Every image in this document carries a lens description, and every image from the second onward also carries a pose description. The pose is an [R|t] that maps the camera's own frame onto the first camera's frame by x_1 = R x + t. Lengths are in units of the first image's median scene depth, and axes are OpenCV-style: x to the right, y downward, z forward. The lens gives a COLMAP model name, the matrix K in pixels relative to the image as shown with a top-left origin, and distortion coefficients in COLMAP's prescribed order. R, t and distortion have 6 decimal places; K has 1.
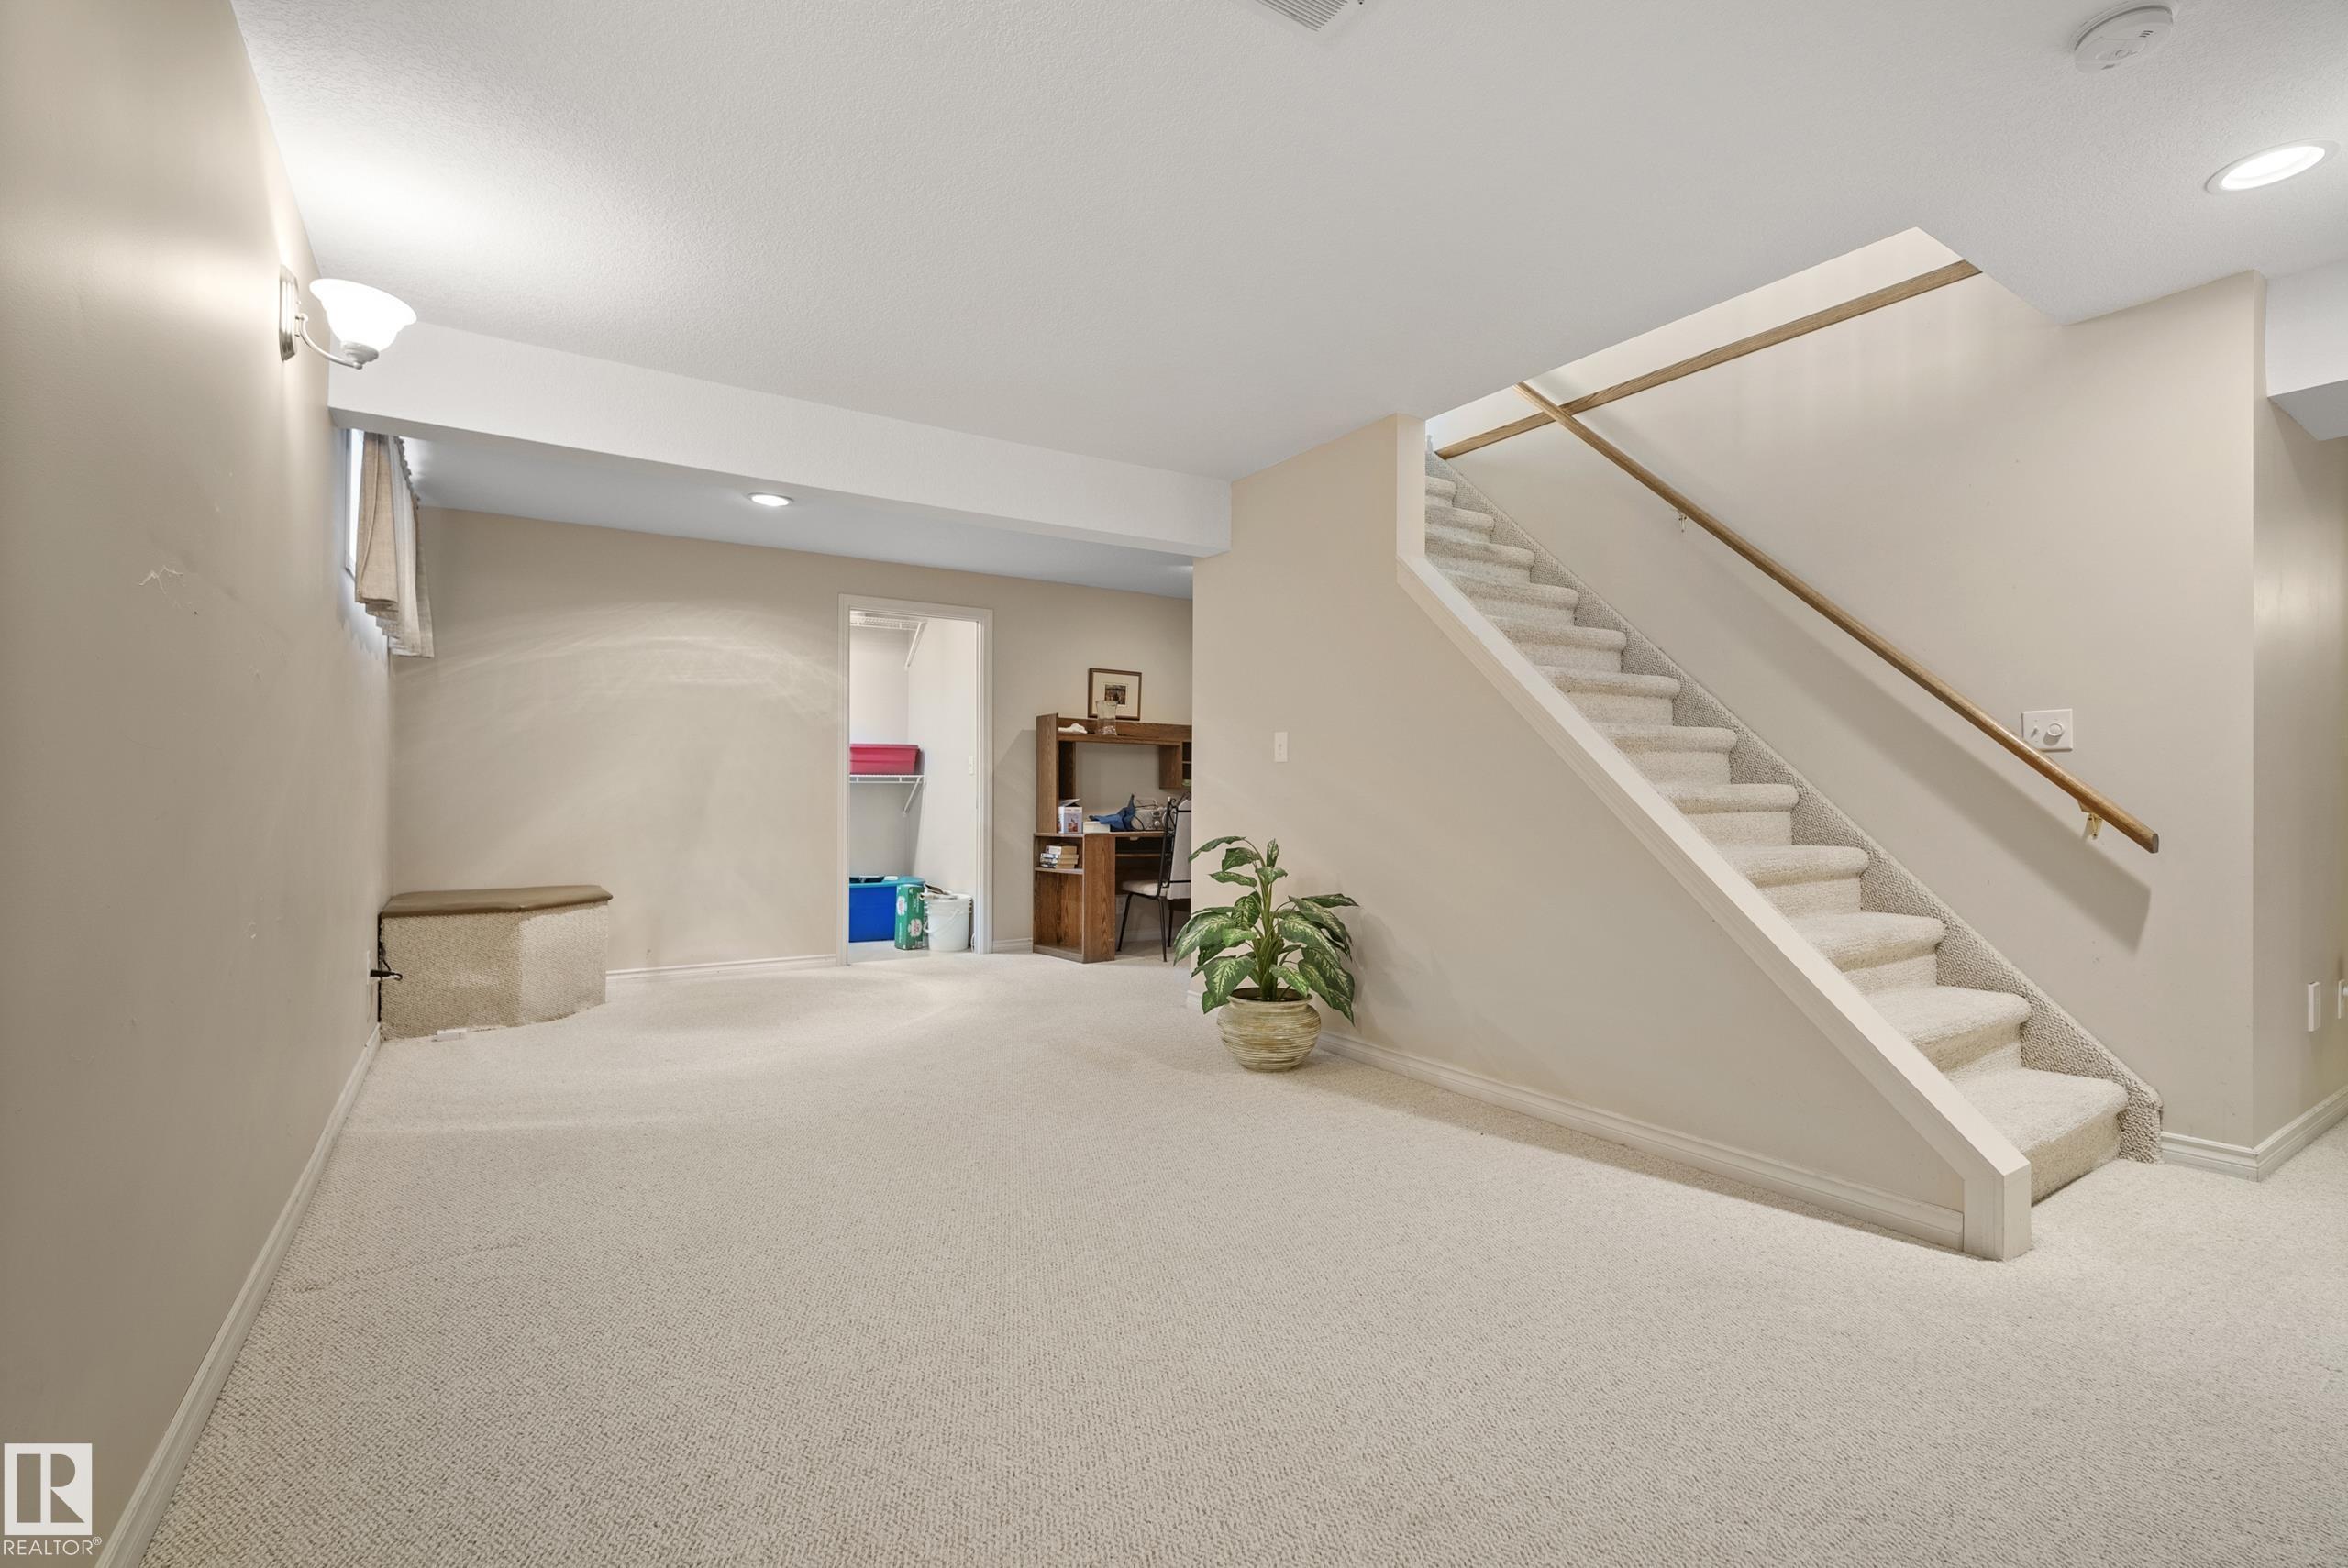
lens RADIAL K [[1035.5, 0, 1173.0], [0, 1035.5, 795.3], [0, 0, 1]] dist [-0.008211, 0.001426]
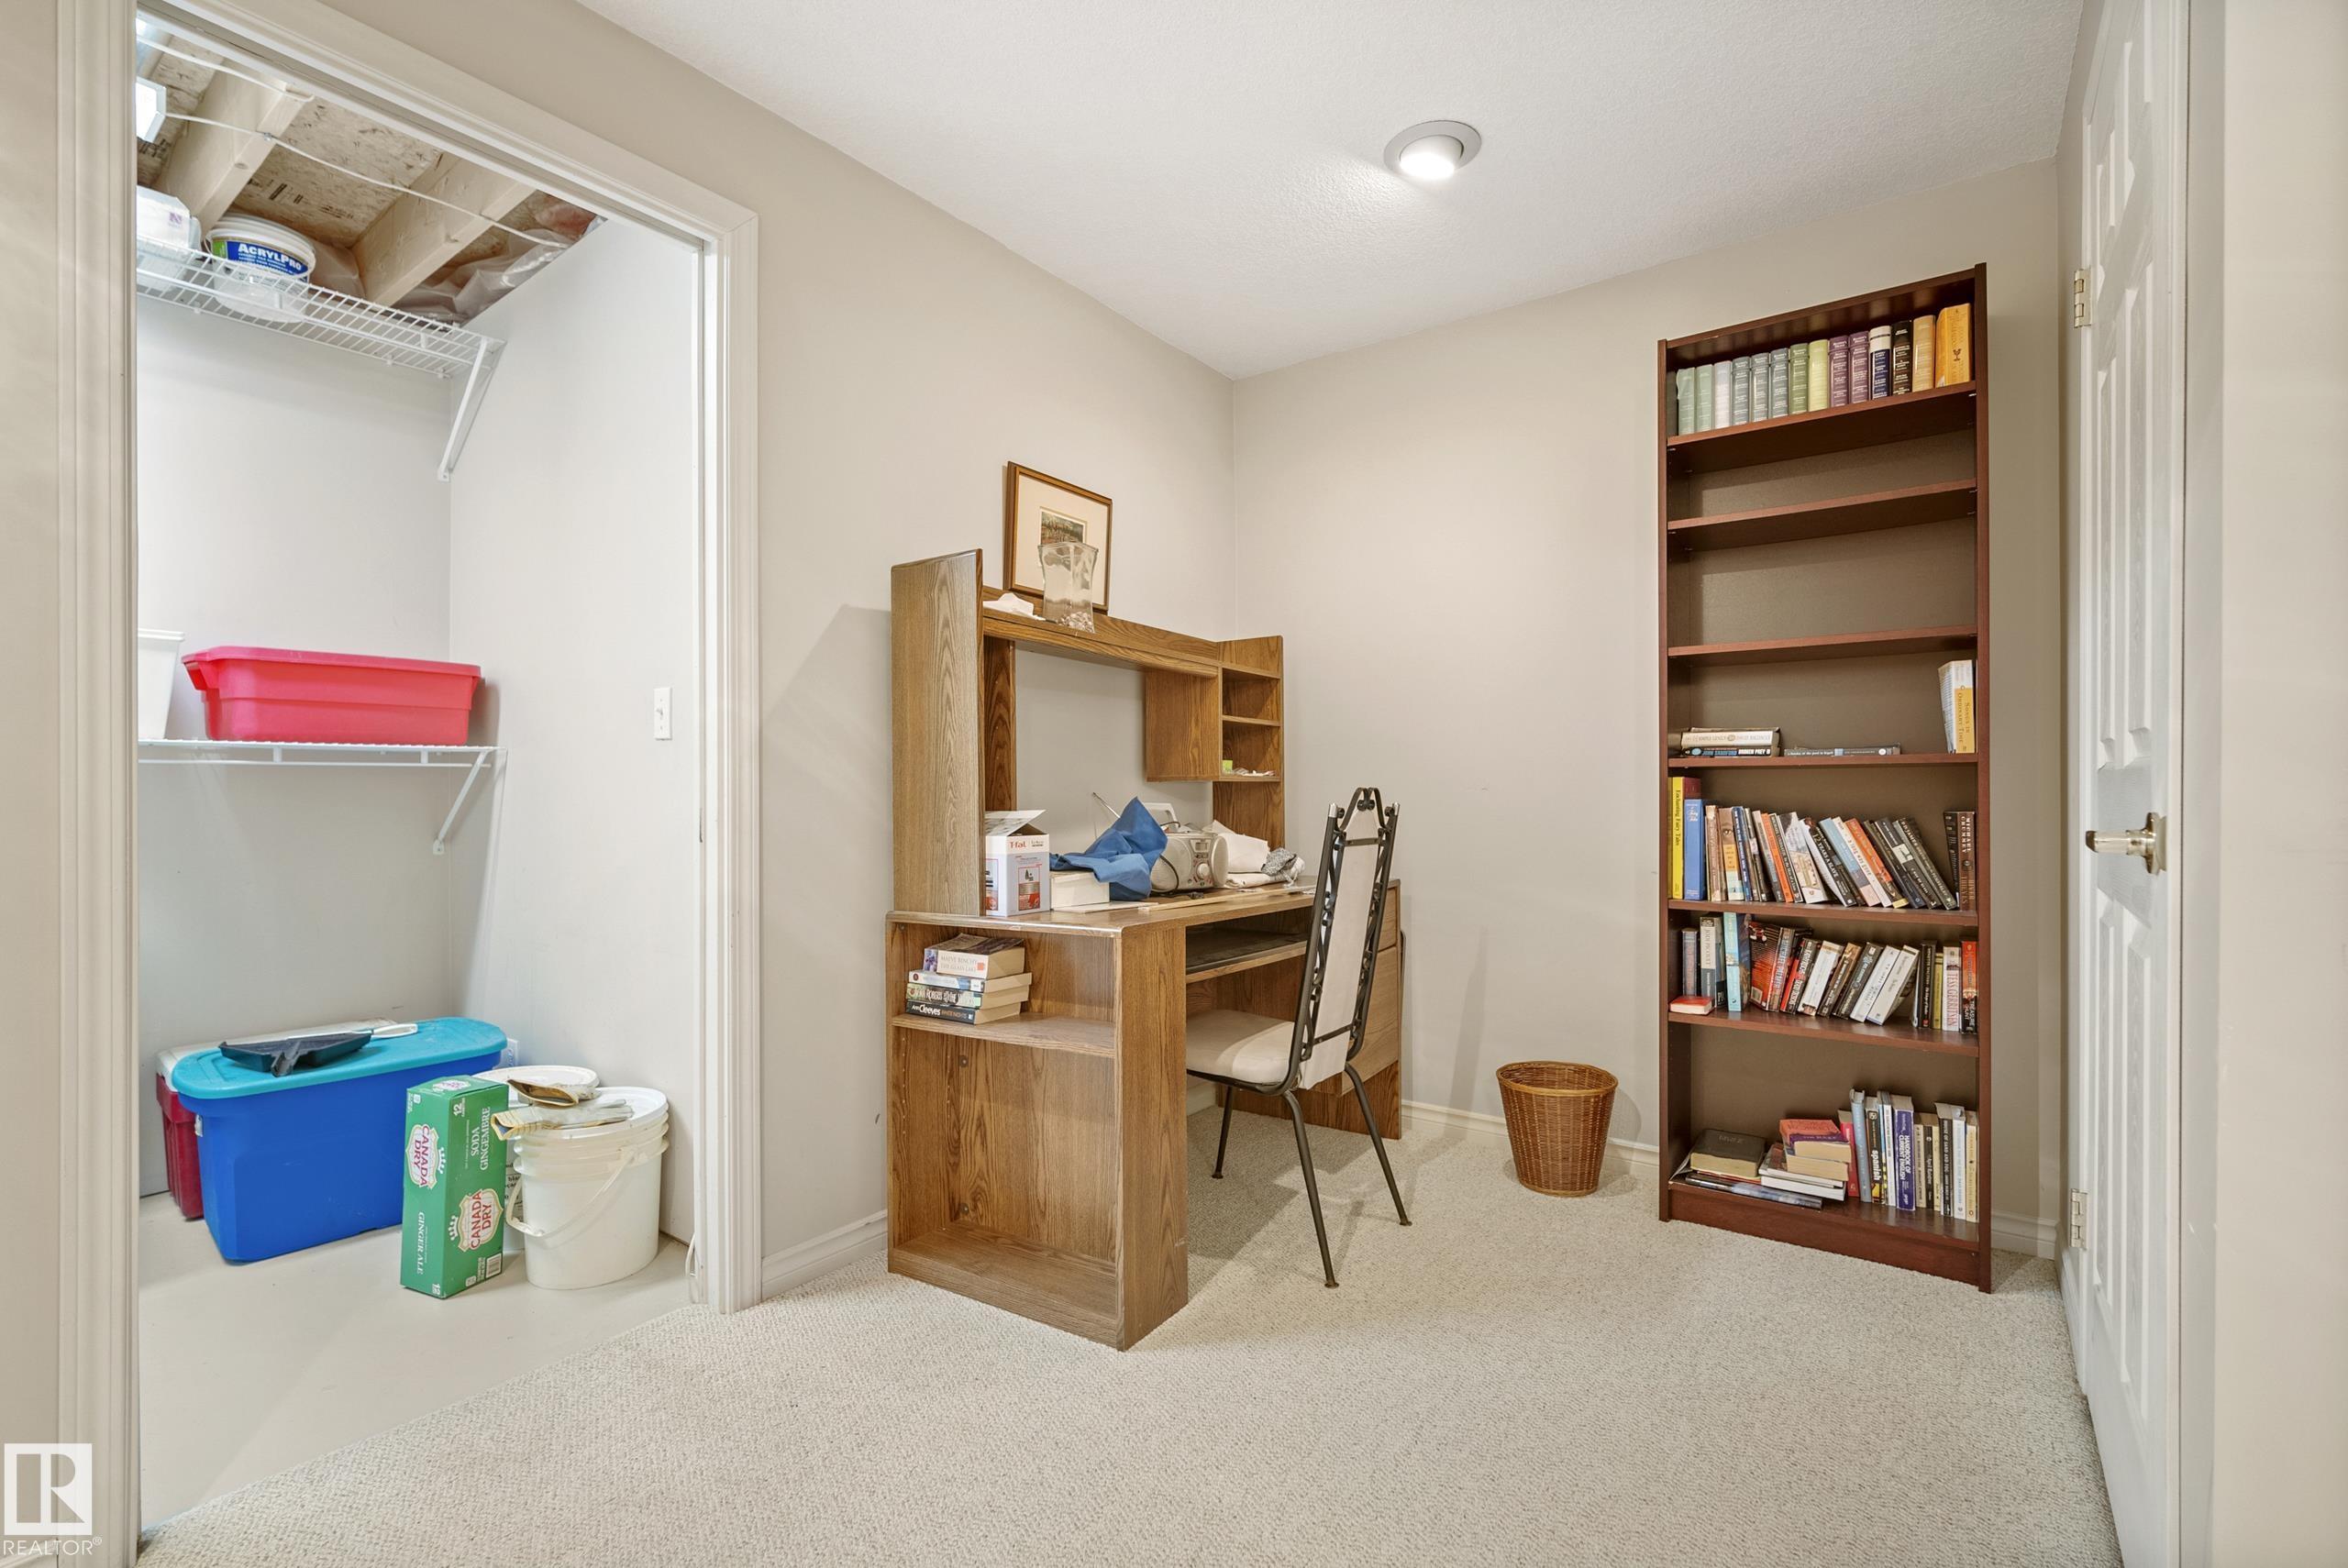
lens RADIAL K [[1035.5, 0, 1164.5], [0, 1035.5, 783.1], [0, 0, 1]] dist [-0.008211, 0.001426]
pose [[0.938485, -0.003129, 0.345306, -0.164504], [0.004473, 0.999985, -0.003095, -0.004100], [-0.345291, 0.004449, 0.938485, 0.649482]]
